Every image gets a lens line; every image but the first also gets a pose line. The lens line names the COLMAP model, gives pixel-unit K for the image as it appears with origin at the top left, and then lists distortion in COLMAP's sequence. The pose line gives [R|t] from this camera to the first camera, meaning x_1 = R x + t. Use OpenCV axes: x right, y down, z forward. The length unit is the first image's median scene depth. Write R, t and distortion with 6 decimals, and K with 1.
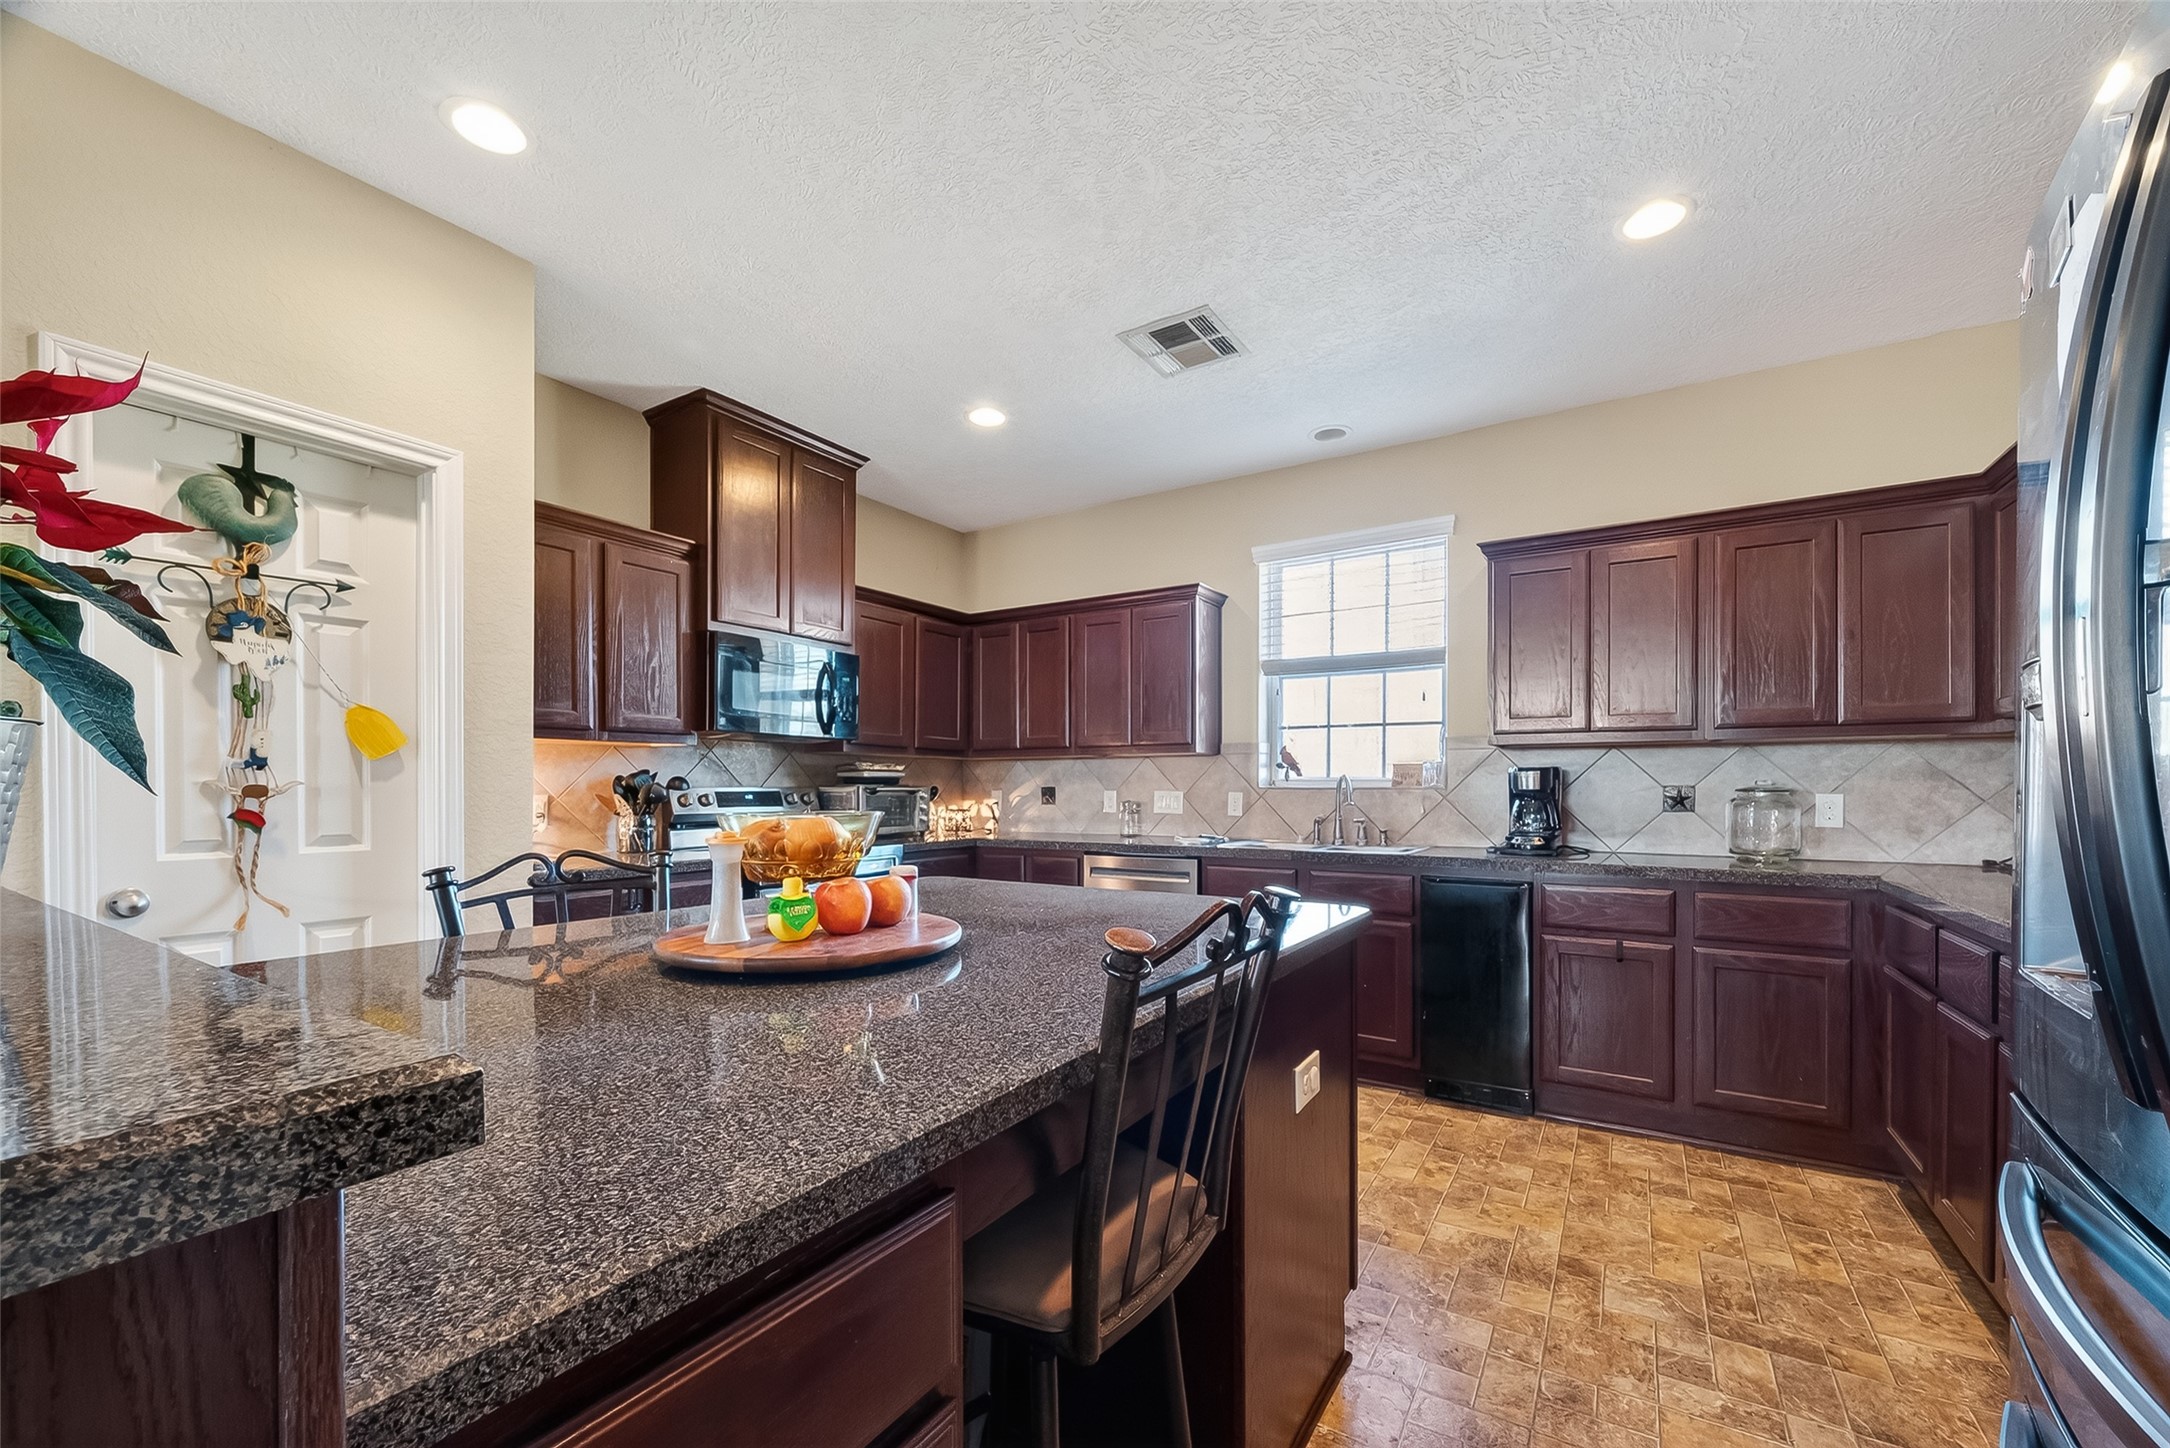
lens RADIAL K [[863.5, 0, 1071.5], [0, 863.5, 795.3], [0, 0, 1]] dist [-0.002540, -0.000064]
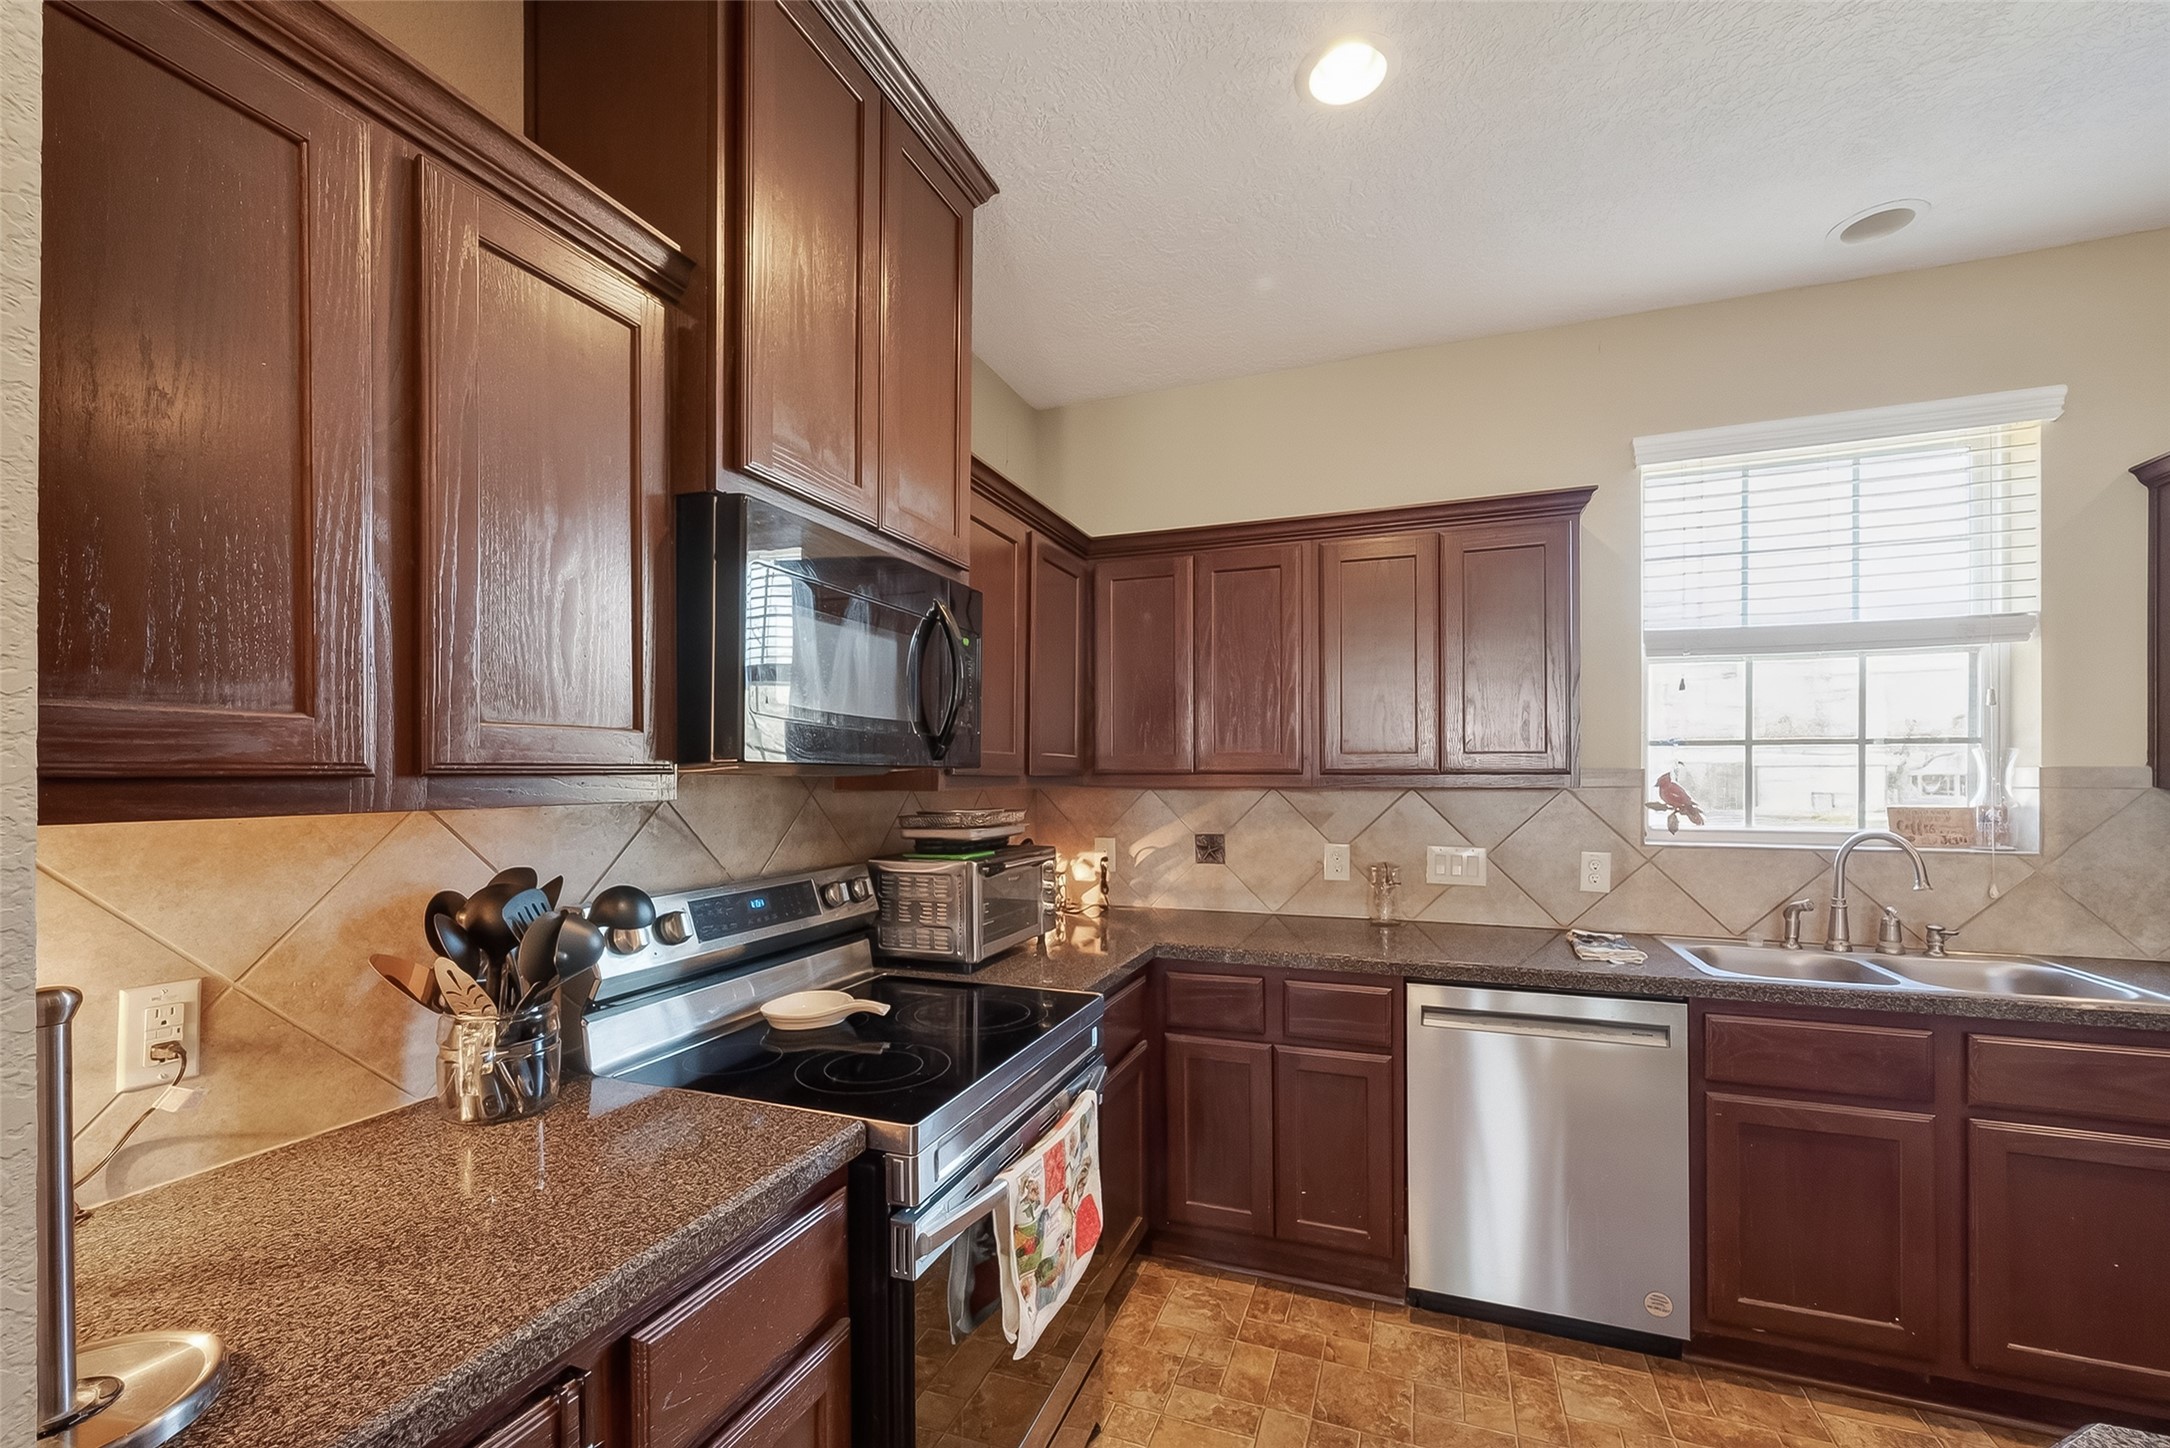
lens RADIAL K [[885.7, 0, 1080.9], [0, 885.7, 775.6], [0, 0, 1]] dist [-0.002448, -0.000225]
pose [[0.977273, -0.005010, 0.211926, -0.301434], [0.006770, 0.999948, -0.007582, -0.057239], [-0.211877, 0.008844, 0.977256, 0.514557]]
